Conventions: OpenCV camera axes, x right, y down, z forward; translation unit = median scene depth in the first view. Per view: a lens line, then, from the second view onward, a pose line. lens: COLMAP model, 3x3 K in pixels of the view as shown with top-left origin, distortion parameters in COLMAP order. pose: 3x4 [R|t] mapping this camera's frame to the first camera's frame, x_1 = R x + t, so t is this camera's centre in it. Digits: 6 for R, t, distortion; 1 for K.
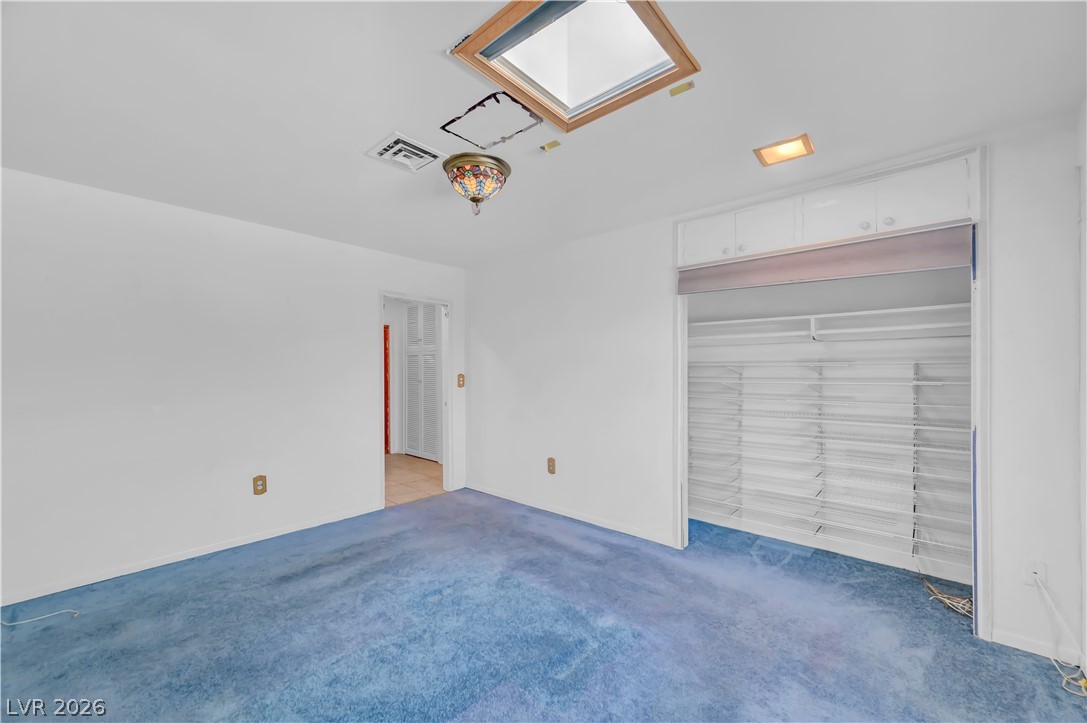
lens RADIAL K [[430.0, 0, 546.1], [0, 430.0, 372.9], [0, 0, 1]] dist [-0.000149, 0.000372]
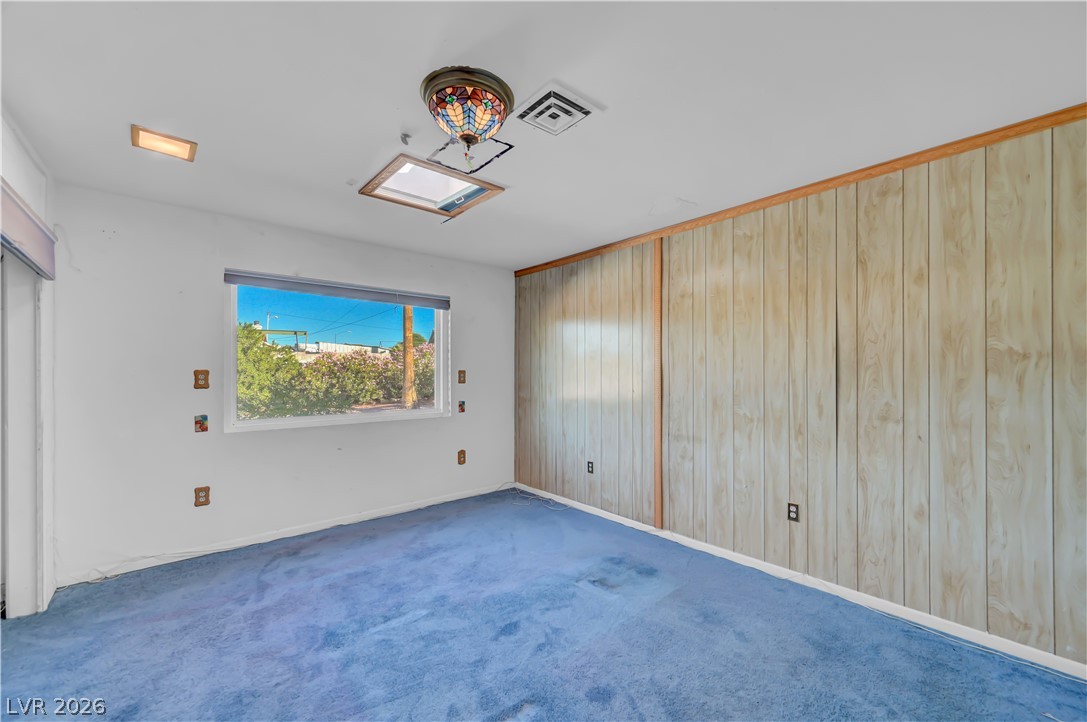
lens RADIAL K [[434.1, 0, 547.2], [0, 434.1, 375.4], [0, 0, 1]] dist [-0.000133, 0.000272]
pose [[-0.993661, 0.002530, 0.112392, -0.316011], [0.004262, 0.999876, 0.015167, -0.005612], [-0.112340, 0.015550, -0.993548, 1.445766]]
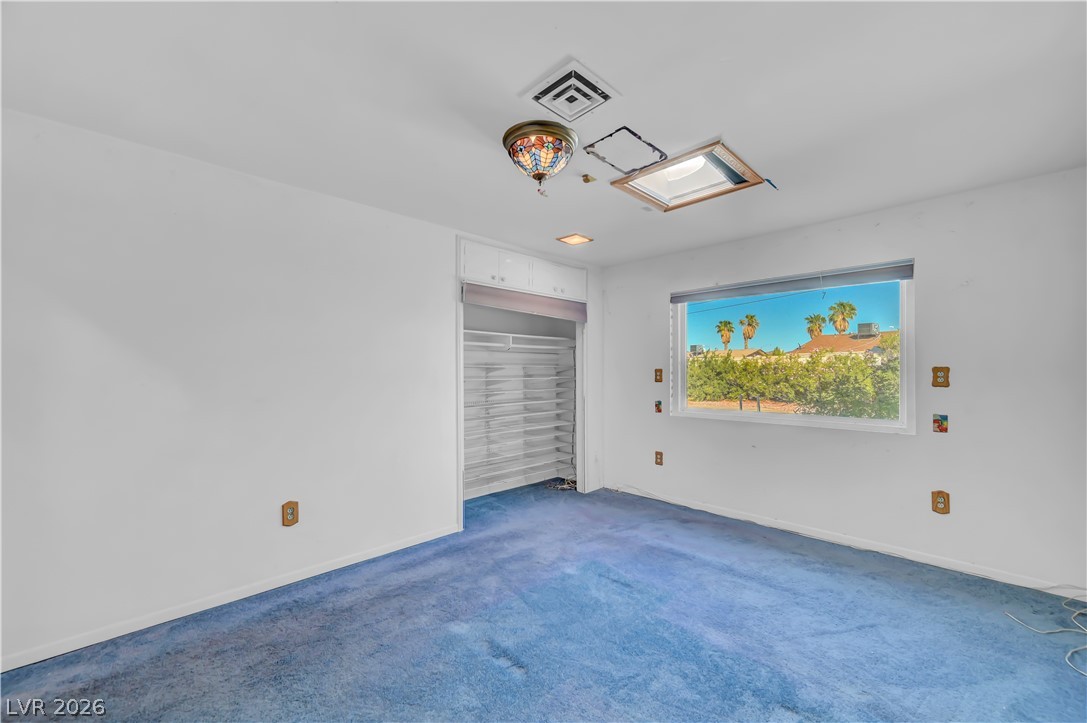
lens RADIAL K [[434.1, 0, 547.2], [0, 434.1, 375.9], [0, 0, 1]] dist [-0.000133, 0.000272]
pose [[0.057286, -0.009260, 0.998315, -0.880940], [0.011661, 0.999895, 0.008605, 0.000264], [-0.998290, 0.011149, 0.057388, 0.781957]]
